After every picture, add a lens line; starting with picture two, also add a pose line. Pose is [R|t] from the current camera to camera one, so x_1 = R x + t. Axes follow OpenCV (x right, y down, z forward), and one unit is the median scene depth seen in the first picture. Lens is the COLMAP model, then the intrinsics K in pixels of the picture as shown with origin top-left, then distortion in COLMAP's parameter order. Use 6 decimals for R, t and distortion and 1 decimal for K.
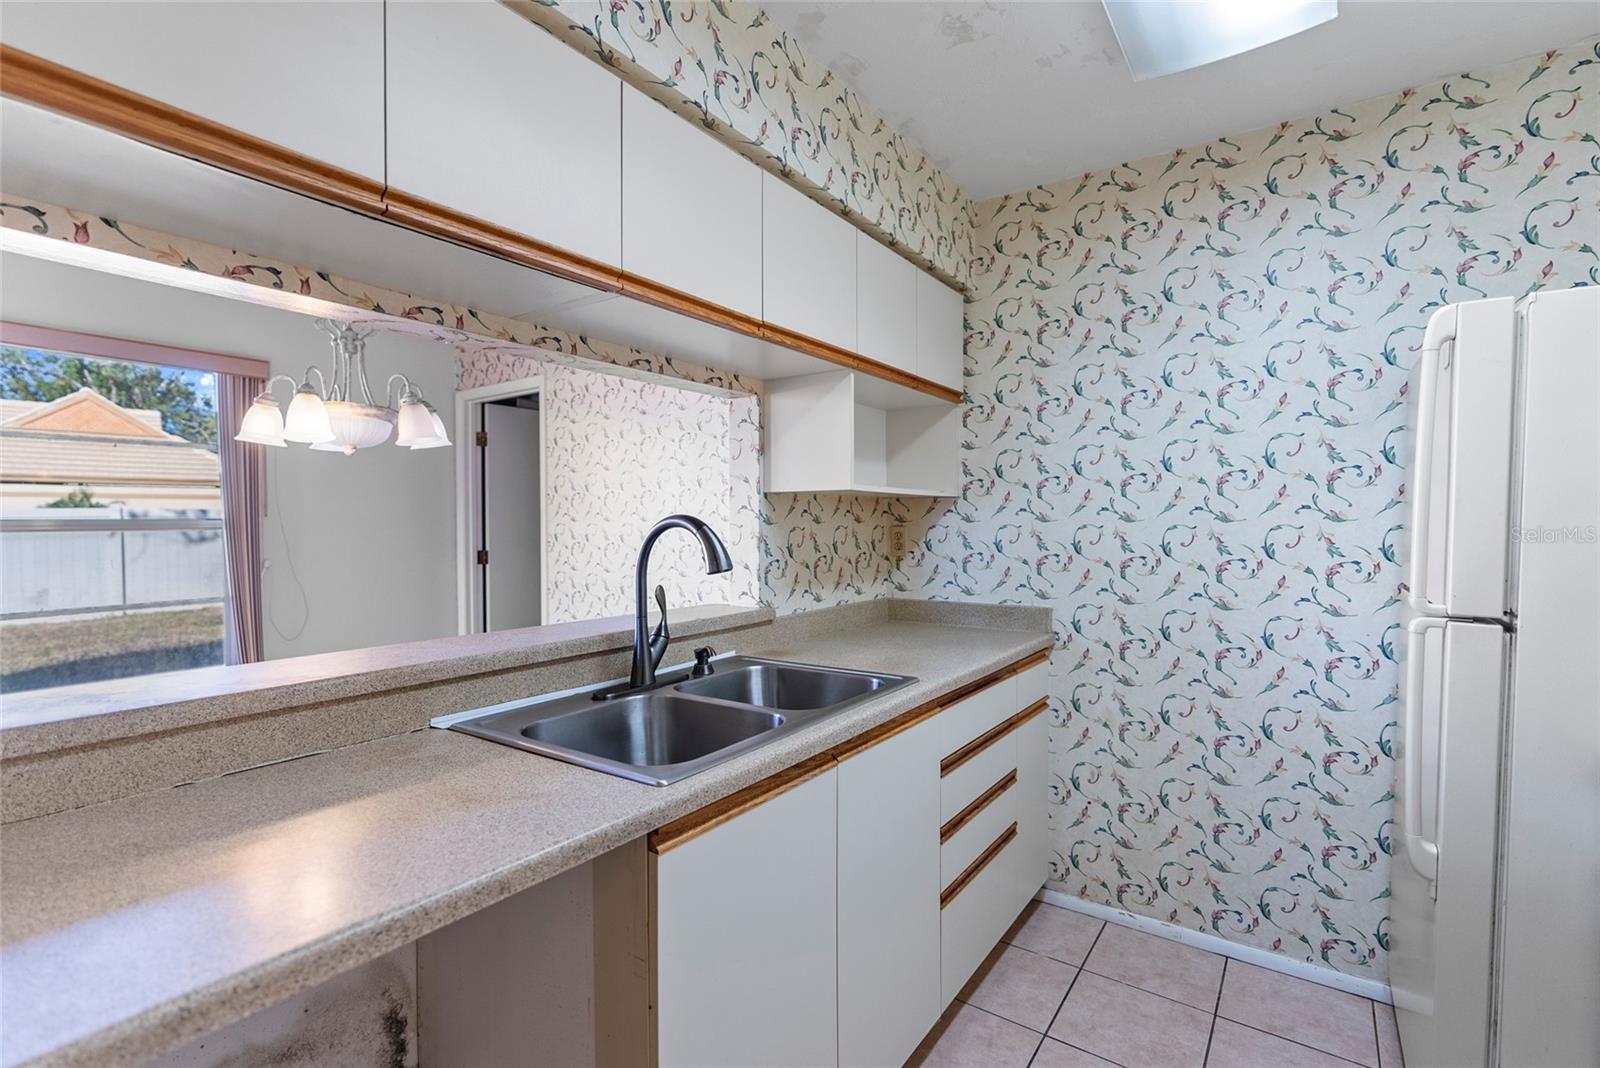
lens RADIAL K [[740.7, 0, 800.0], [0, 740.7, 534.0], [0, 0, 1]] dist [-0.006874, 0.006882]
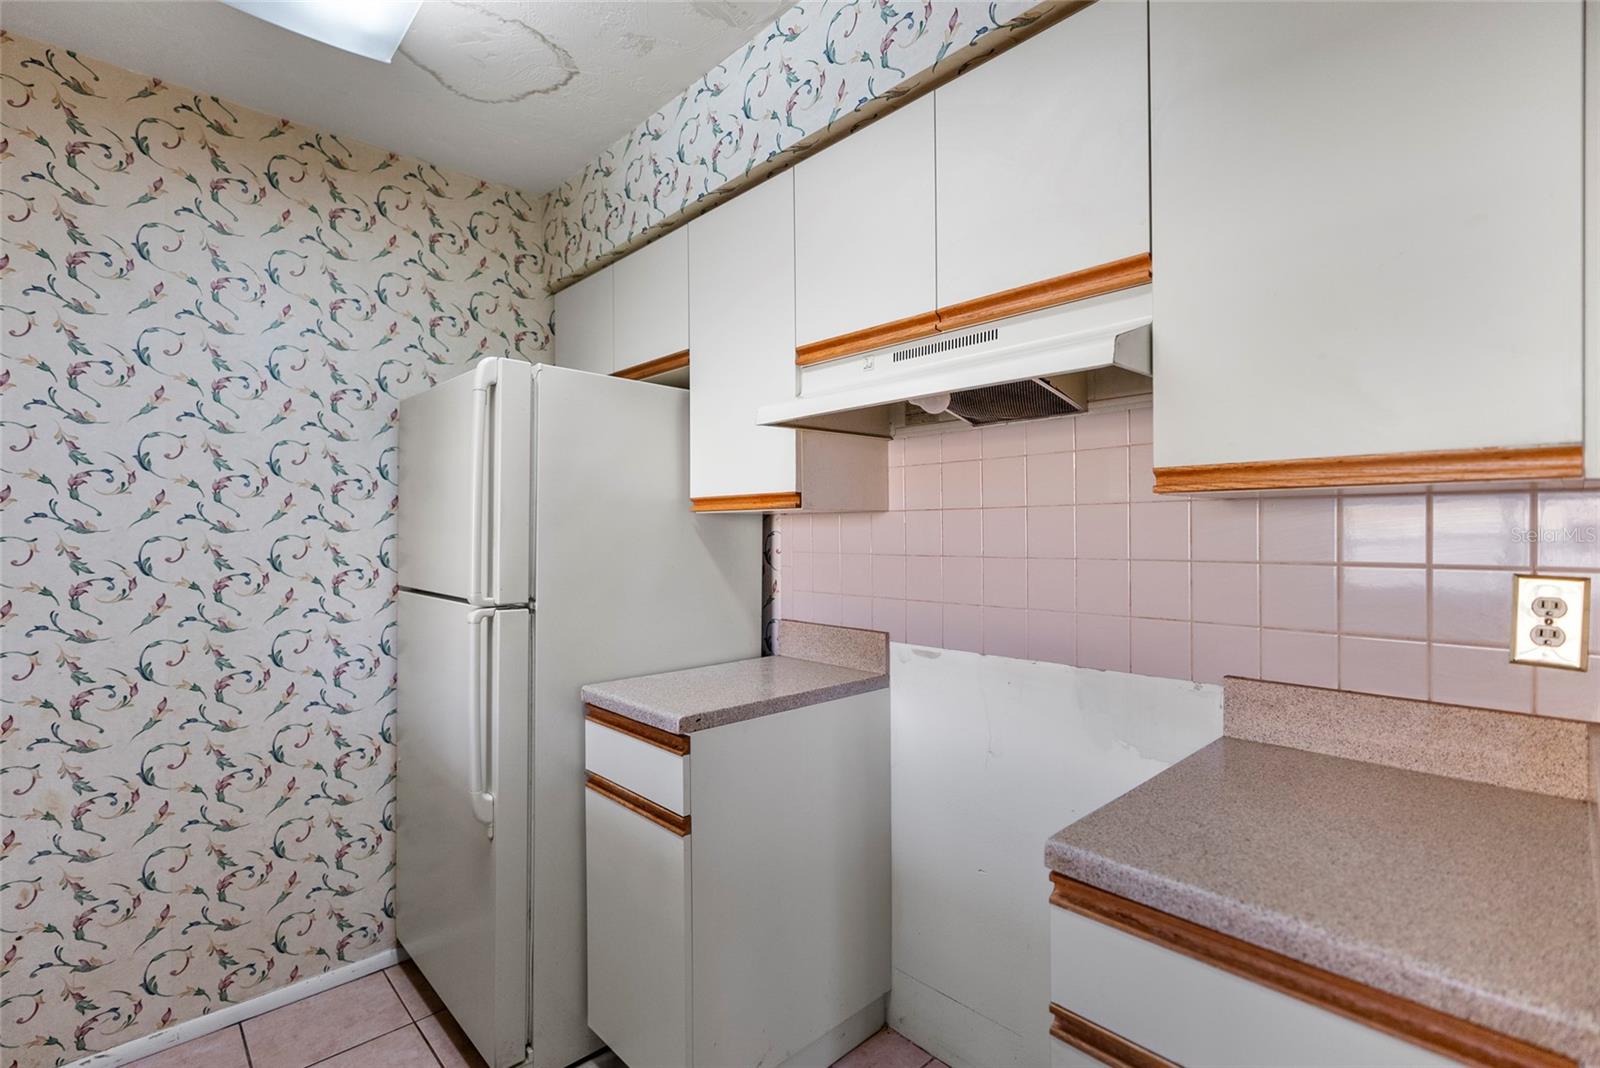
lens RADIAL K [[734.7, 0, 791.6], [0, 734.7, 534.2], [0, 0, 1]] dist [-0.008564, 0.003731]
pose [[0.208049, -0.003380, 0.978113, -0.141099], [0.021352, 0.999771, -0.001086, 0.001246], [-0.977885, 0.021110, 0.208073, 0.157477]]
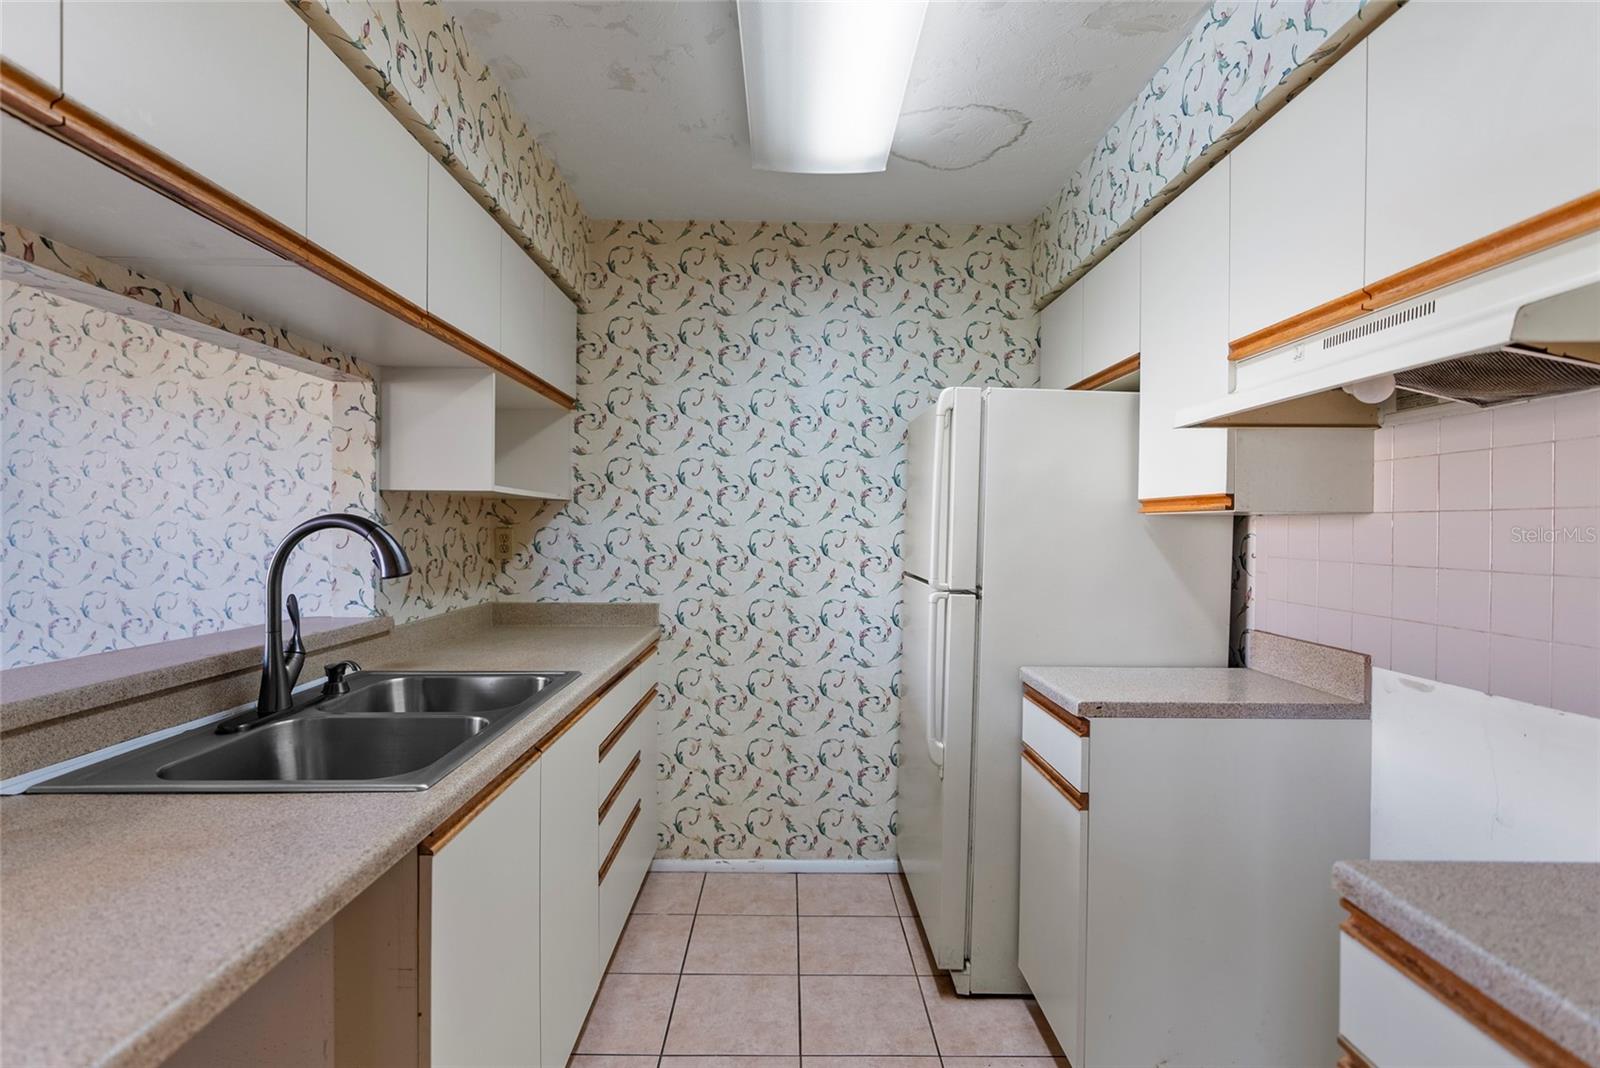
lens RADIAL K [[768.4, 0, 800.0], [0, 768.4, 534.0], [0, 0, 1]] dist [-0.001096, 0.007265]
pose [[0.808760, 0.004066, 0.588125, -0.188586], [-0.001666, 0.999988, -0.004623, 0.001389], [-0.588136, 0.002759, 0.808757, -0.061702]]
